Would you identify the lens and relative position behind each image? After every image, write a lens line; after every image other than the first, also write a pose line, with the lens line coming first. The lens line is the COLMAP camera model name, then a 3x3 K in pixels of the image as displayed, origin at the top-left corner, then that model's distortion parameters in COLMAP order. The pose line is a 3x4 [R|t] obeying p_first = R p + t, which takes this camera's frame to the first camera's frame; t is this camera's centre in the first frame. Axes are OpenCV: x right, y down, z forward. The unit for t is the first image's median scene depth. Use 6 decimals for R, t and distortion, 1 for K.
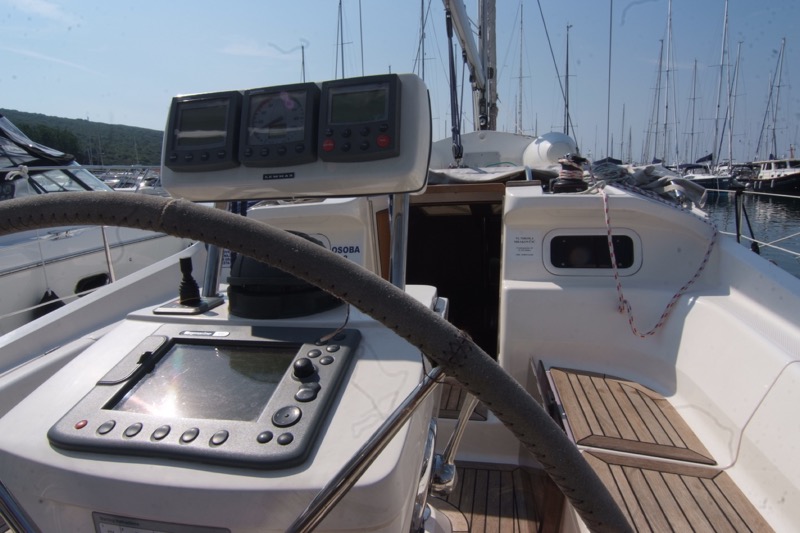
lens RADIAL K [[481.7, 0, 400.0], [0, 481.7, 266.5], [0, 0, 1]] dist [-0.051087, -0.000553]
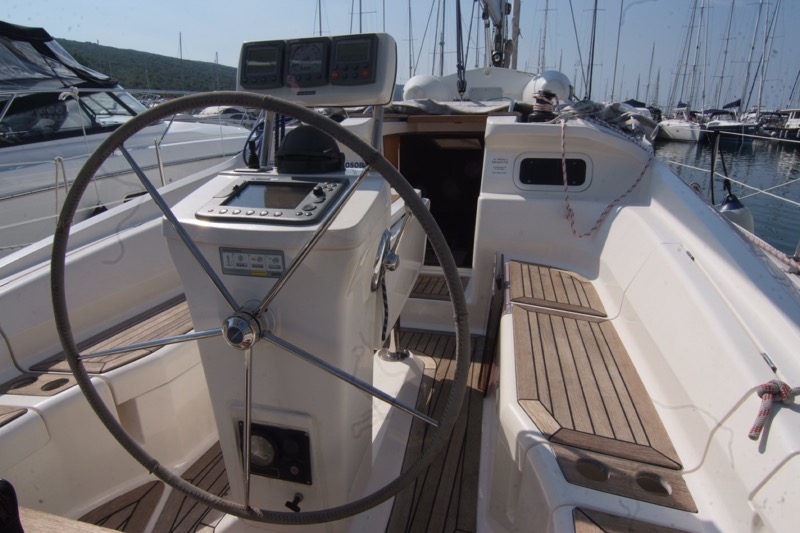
lens RADIAL K [[467.1, 0, 401.2], [0, 467.1, 277.4], [0, 0, 1]] dist [-0.031739, -0.000790]
pose [[0.998450, 0.044861, -0.032941, 0.051172], [-0.039255, 0.987195, 0.154610, 0.059892], [0.039455, -0.153077, 0.987426, -0.219698]]
